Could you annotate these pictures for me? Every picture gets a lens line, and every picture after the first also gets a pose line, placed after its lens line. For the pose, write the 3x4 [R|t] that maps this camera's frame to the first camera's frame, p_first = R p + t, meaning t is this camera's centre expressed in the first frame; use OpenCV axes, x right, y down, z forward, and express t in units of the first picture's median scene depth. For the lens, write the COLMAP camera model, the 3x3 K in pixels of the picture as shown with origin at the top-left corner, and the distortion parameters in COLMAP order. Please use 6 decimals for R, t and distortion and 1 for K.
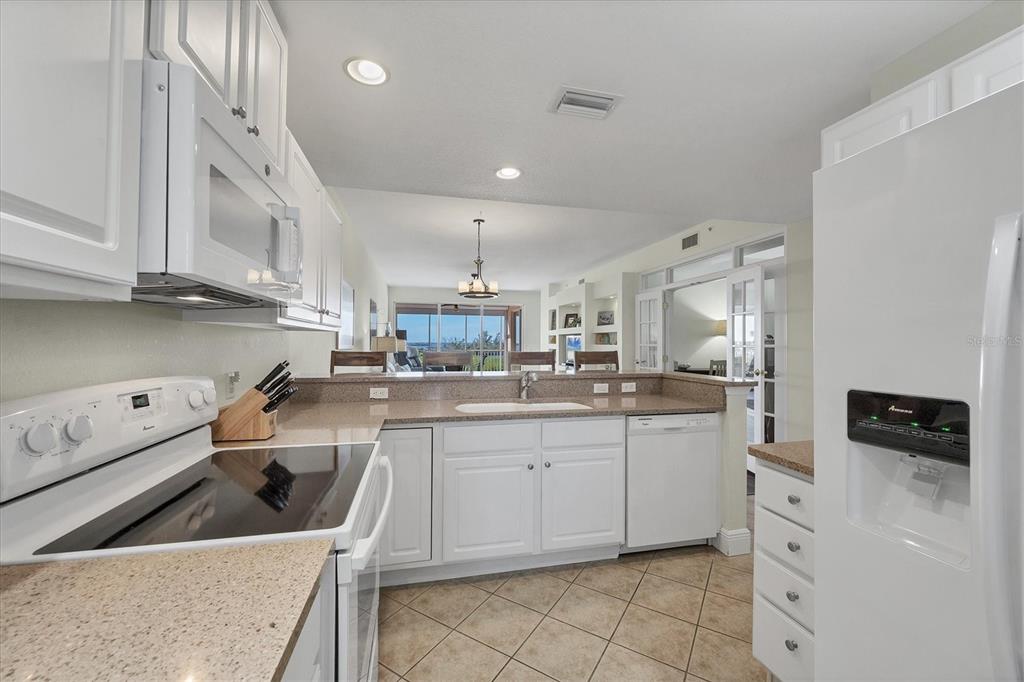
lens RADIAL K [[394.3, 0, 514.5], [0, 394.3, 336.8], [0, 0, 1]] dist [-0.001965, -0.000520]
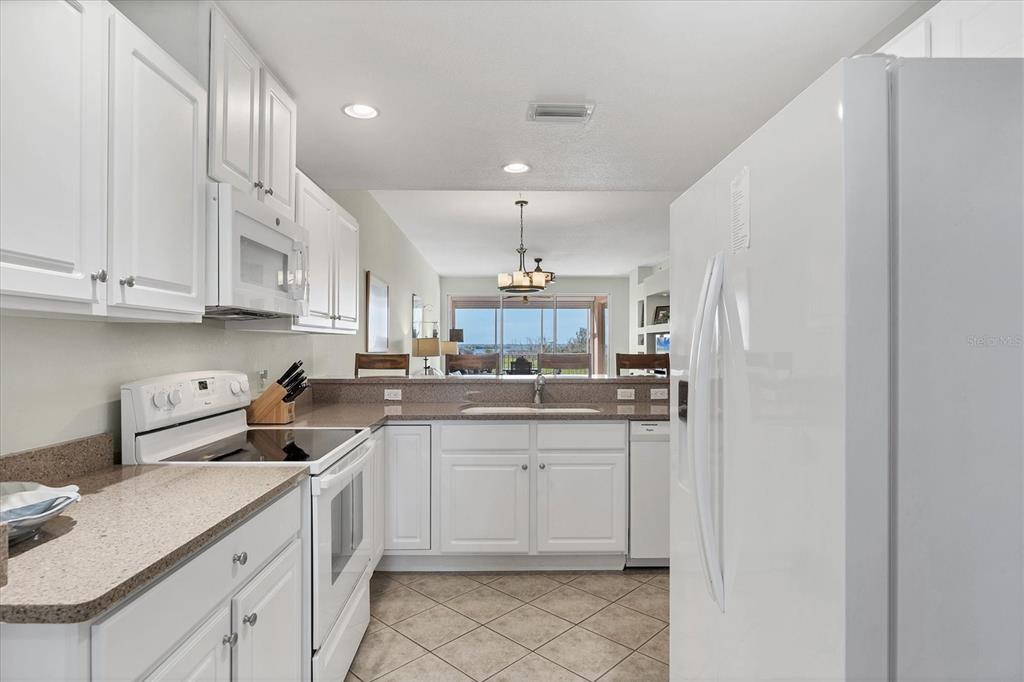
lens RADIAL K [[545.2, 0, 509.1], [0, 545.2, 341.1], [0, 0, 1]] dist [0.000507, 0.000212]
pose [[0.976240, -0.006370, -0.216597, 0.322415], [0.008414, 0.999928, 0.008516, -0.006327], [0.216527, -0.010136, 0.976224, -0.390356]]
